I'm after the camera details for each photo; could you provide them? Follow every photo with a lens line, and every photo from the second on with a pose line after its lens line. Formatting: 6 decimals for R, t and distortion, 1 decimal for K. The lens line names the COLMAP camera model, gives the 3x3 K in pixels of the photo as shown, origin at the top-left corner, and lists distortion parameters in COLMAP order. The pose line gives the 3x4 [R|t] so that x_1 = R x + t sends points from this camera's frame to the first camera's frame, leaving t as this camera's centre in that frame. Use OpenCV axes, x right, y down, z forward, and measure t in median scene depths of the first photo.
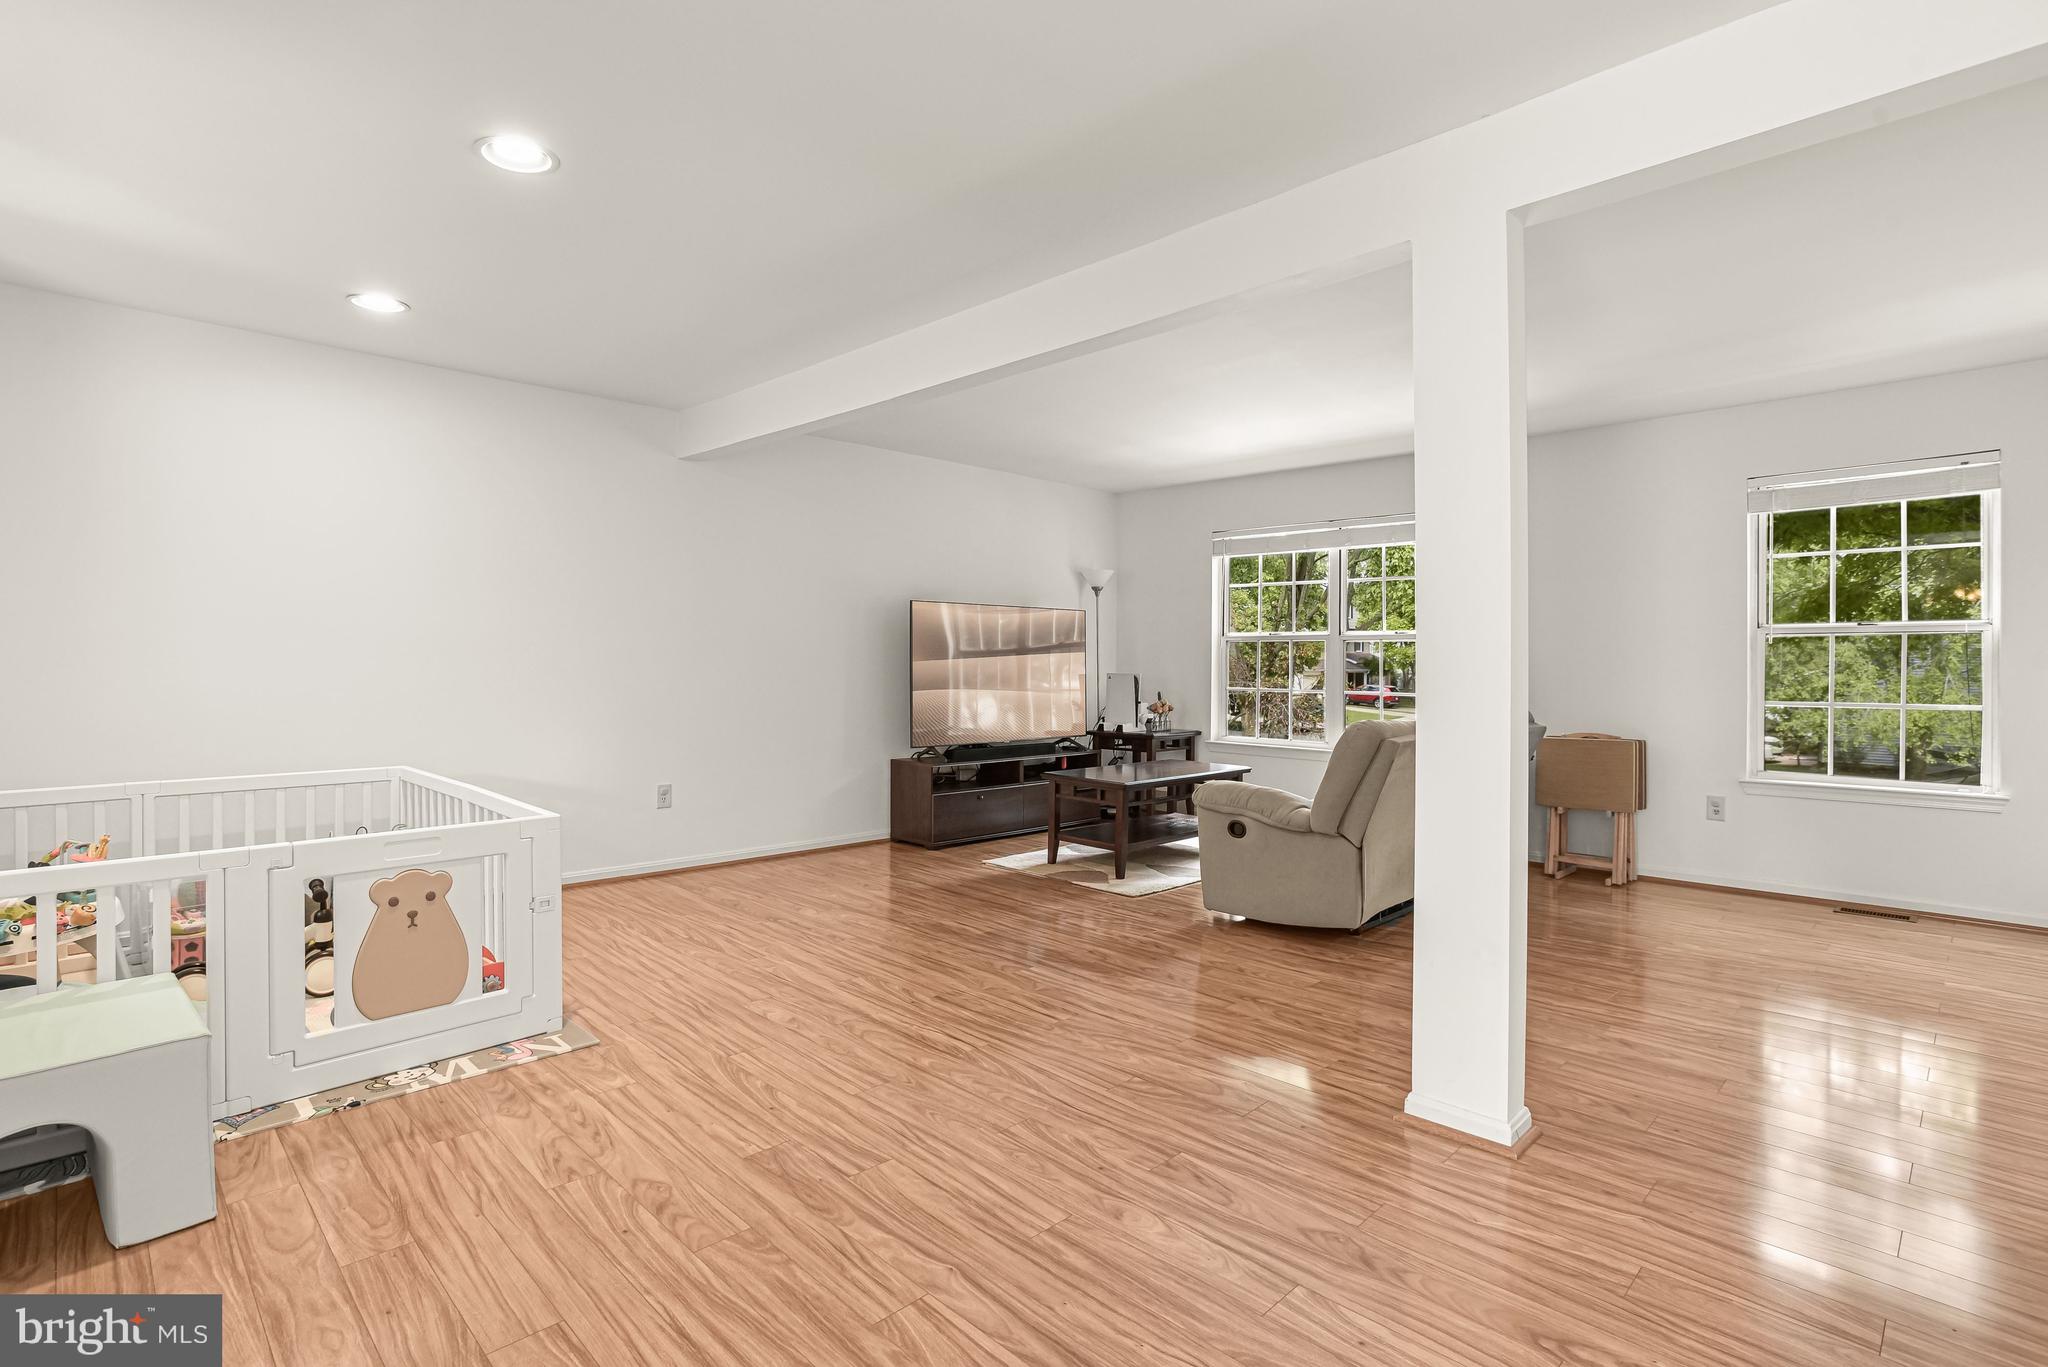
lens RADIAL K [[985.9, 0, 1022.5], [0, 985.9, 667.8], [0, 0, 1]] dist [-0.022516, 0.006641]
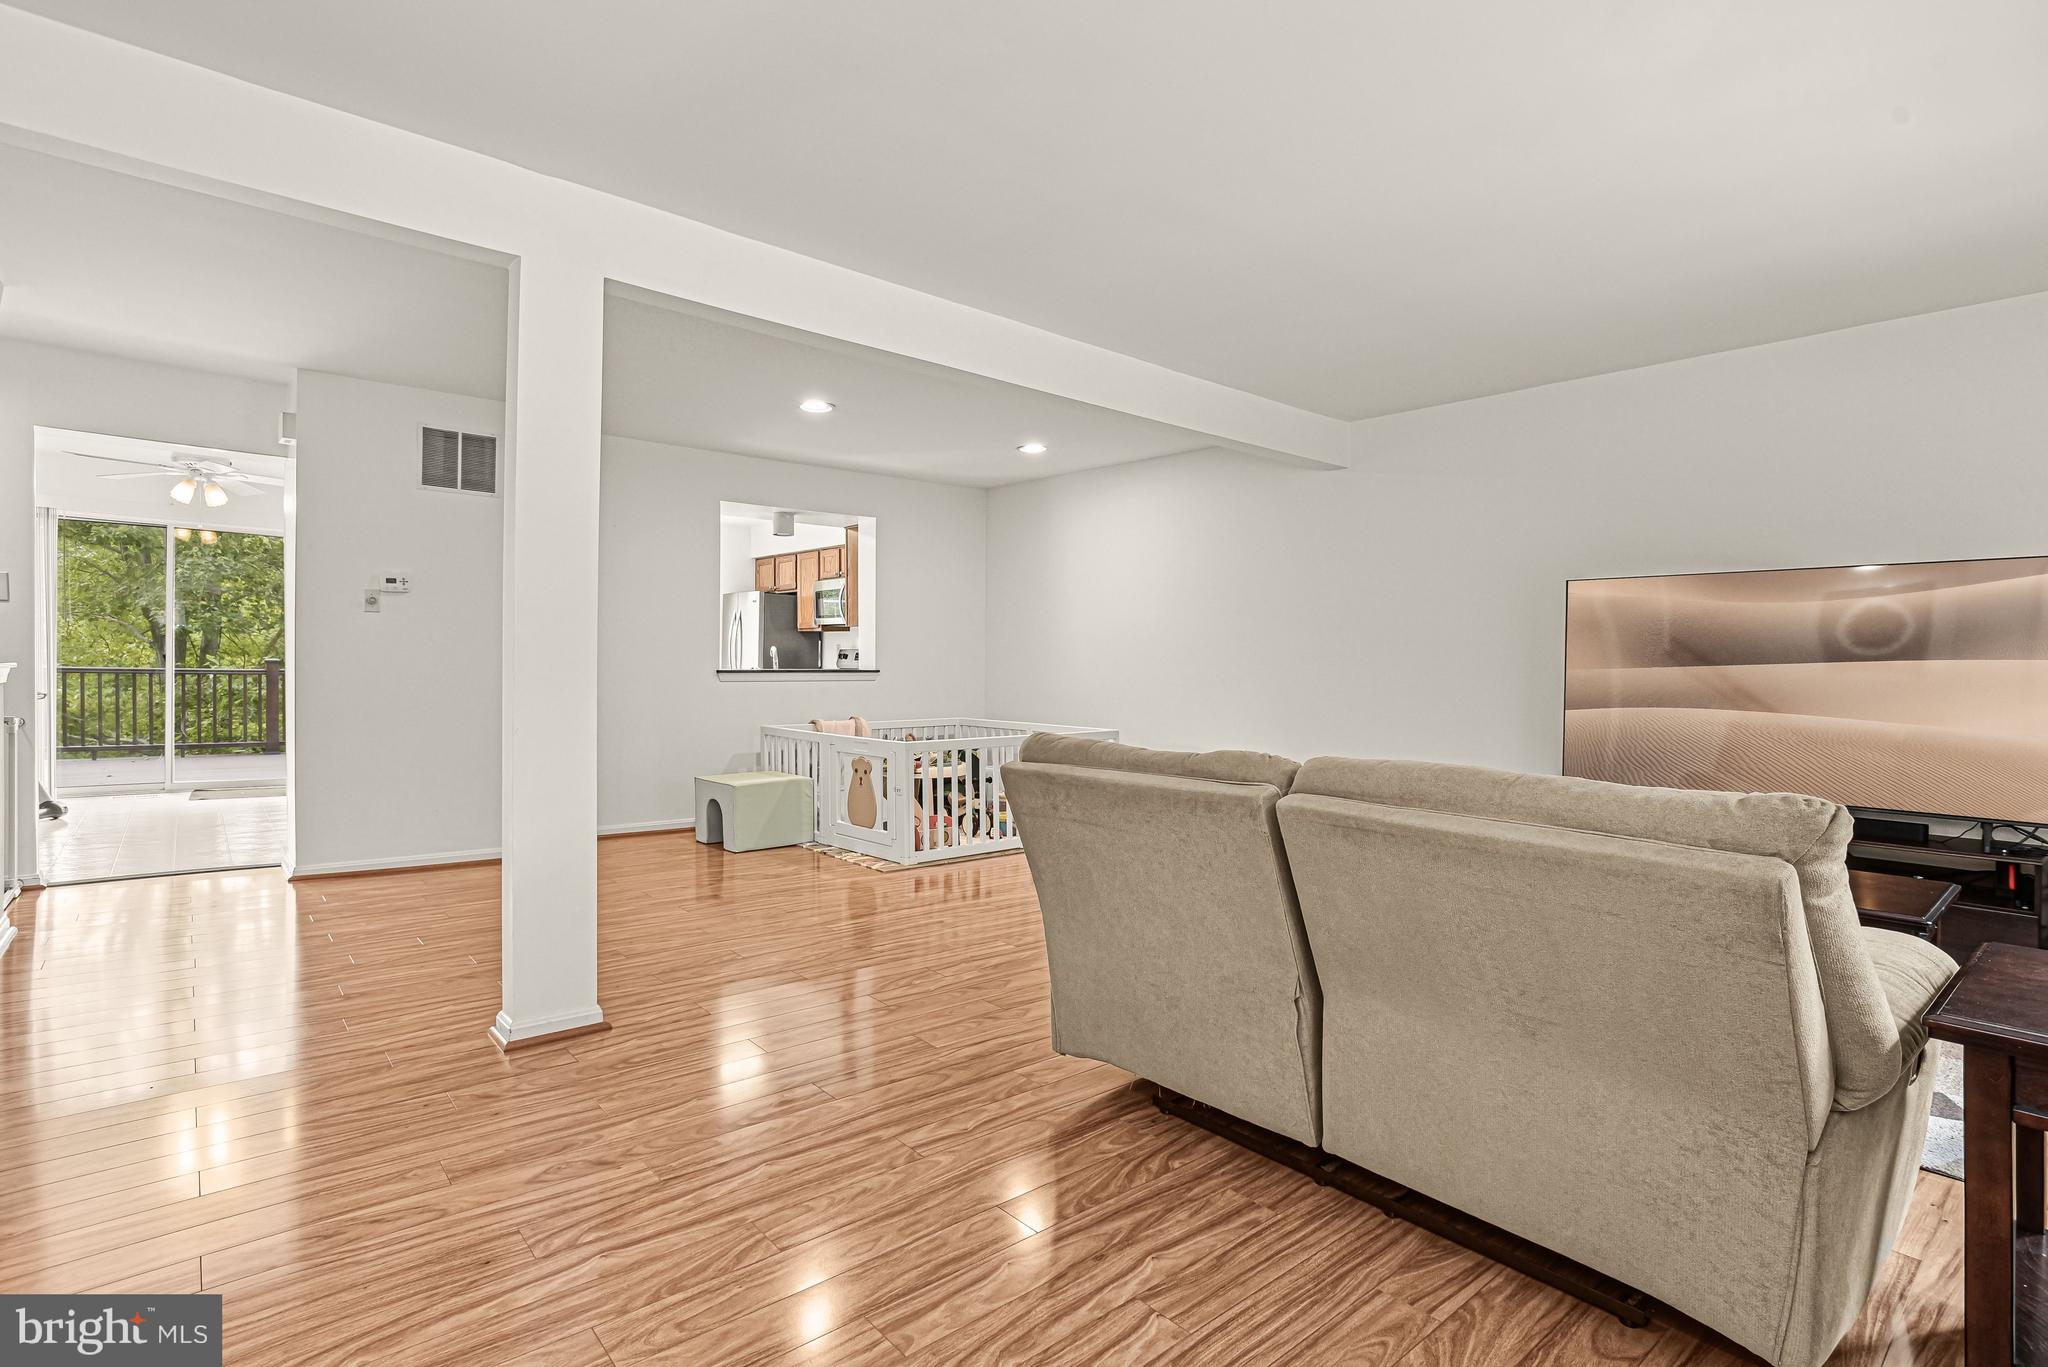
lens RADIAL K [[985.9, 0, 1010.2], [0, 985.9, 688.6], [0, 0, 1]] dist [-0.022516, 0.006641]
pose [[-0.077958, 0.009911, -0.996907, 1.374660], [-0.022531, 0.999678, 0.011701, 0.029967], [0.996702, 0.023373, -0.077709, 1.422156]]
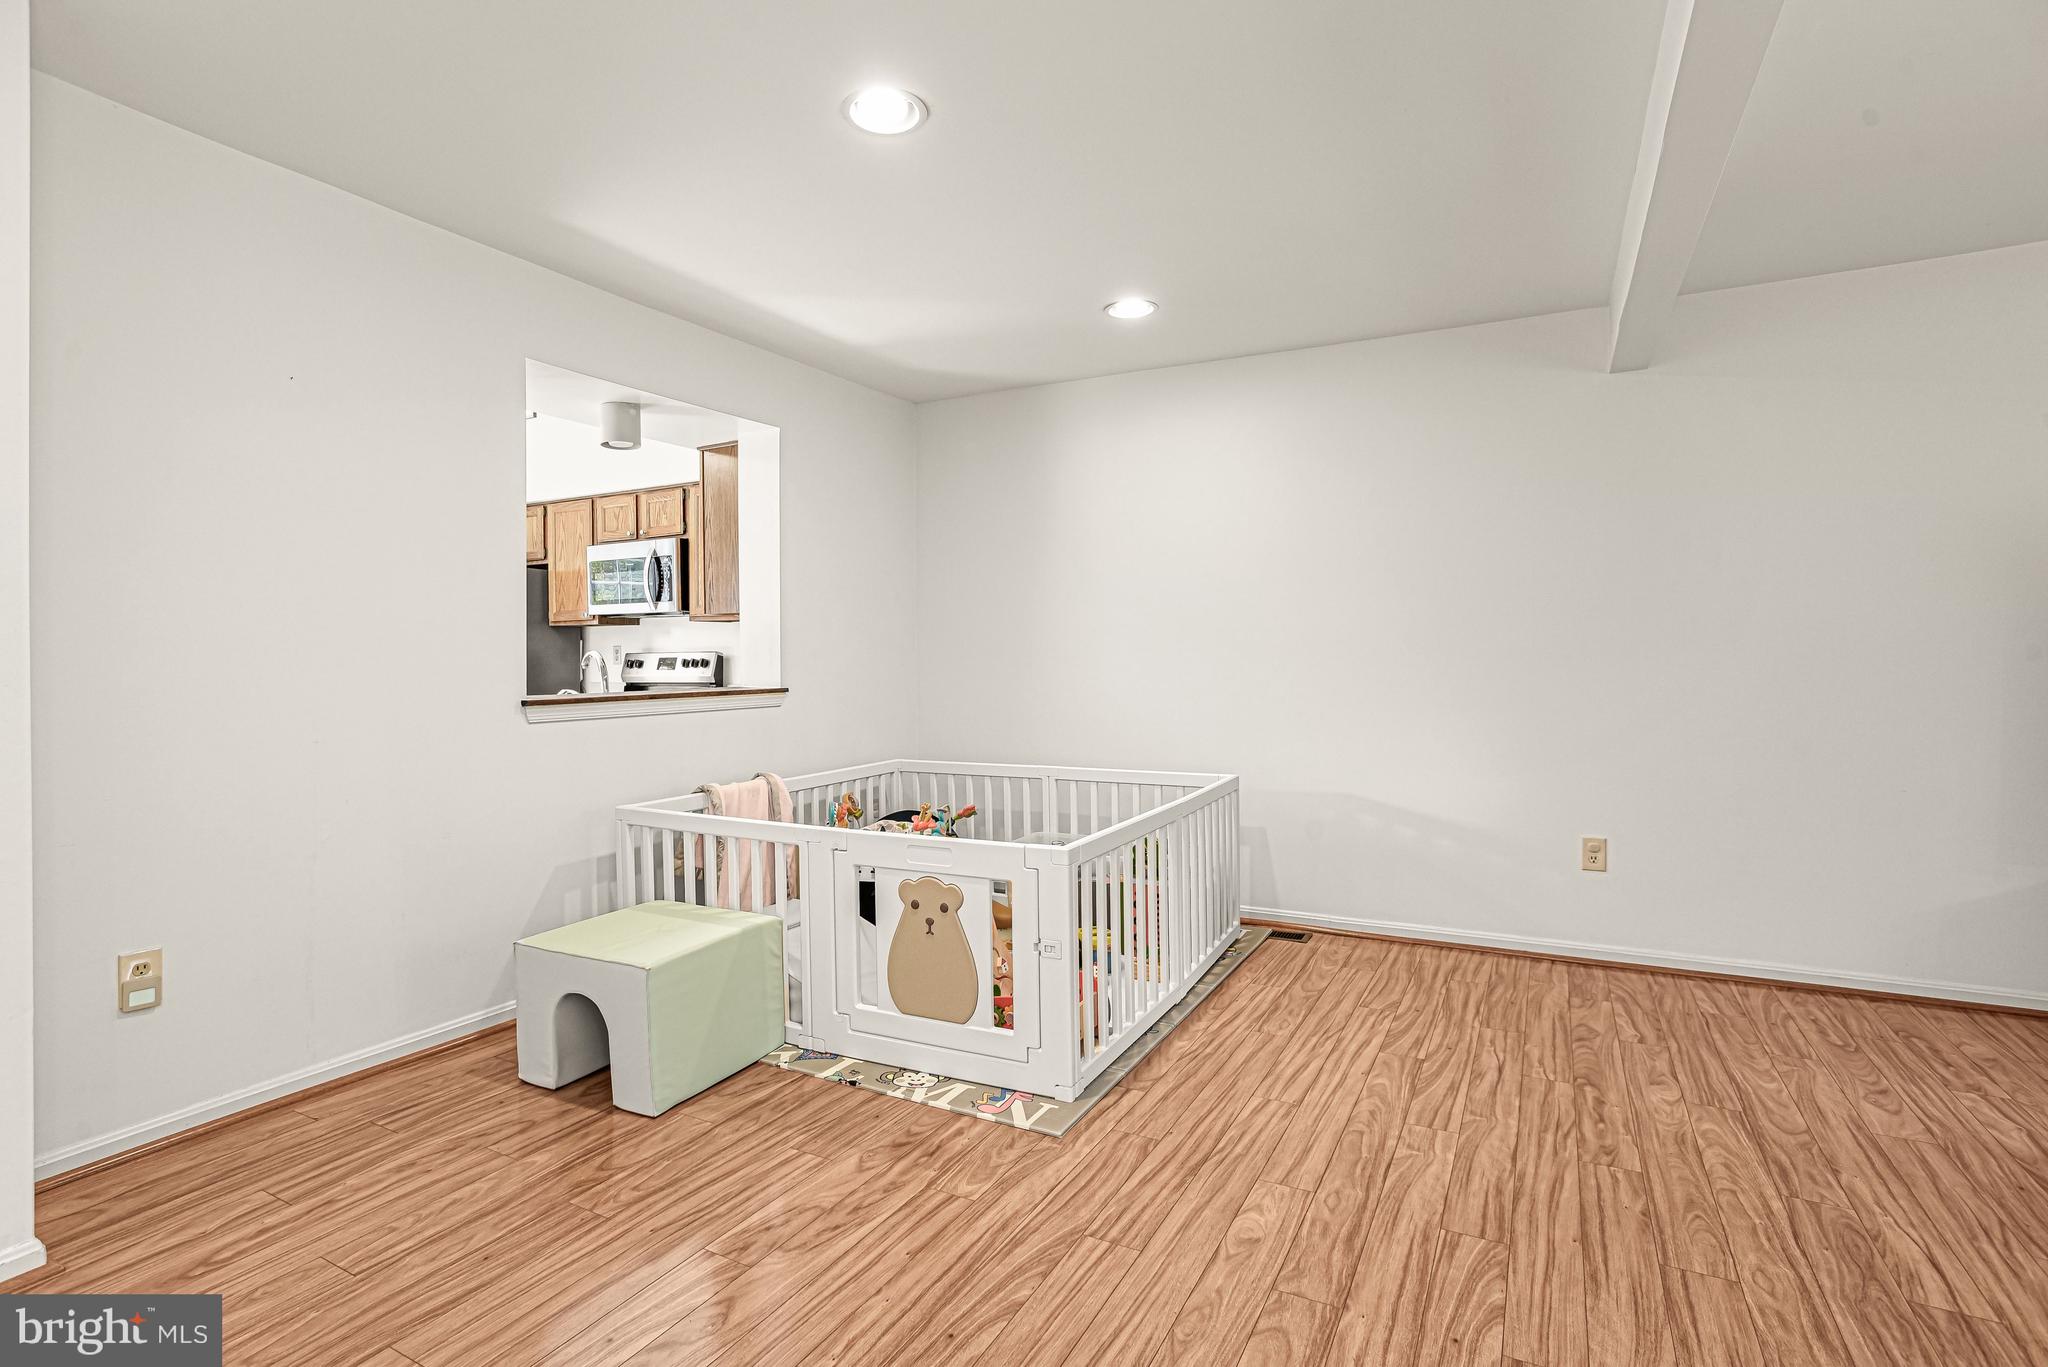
lens RADIAL K [[985.9, 0, 1034.8], [0, 985.9, 670.9], [0, 0, 1]] dist [-0.022516, 0.006641]
pose [[0.291081, -0.005765, -0.956681, 0.361750], [0.005624, 0.999975, -0.004315, 0.000432], [0.956682, -0.004125, 0.291106, 0.783294]]
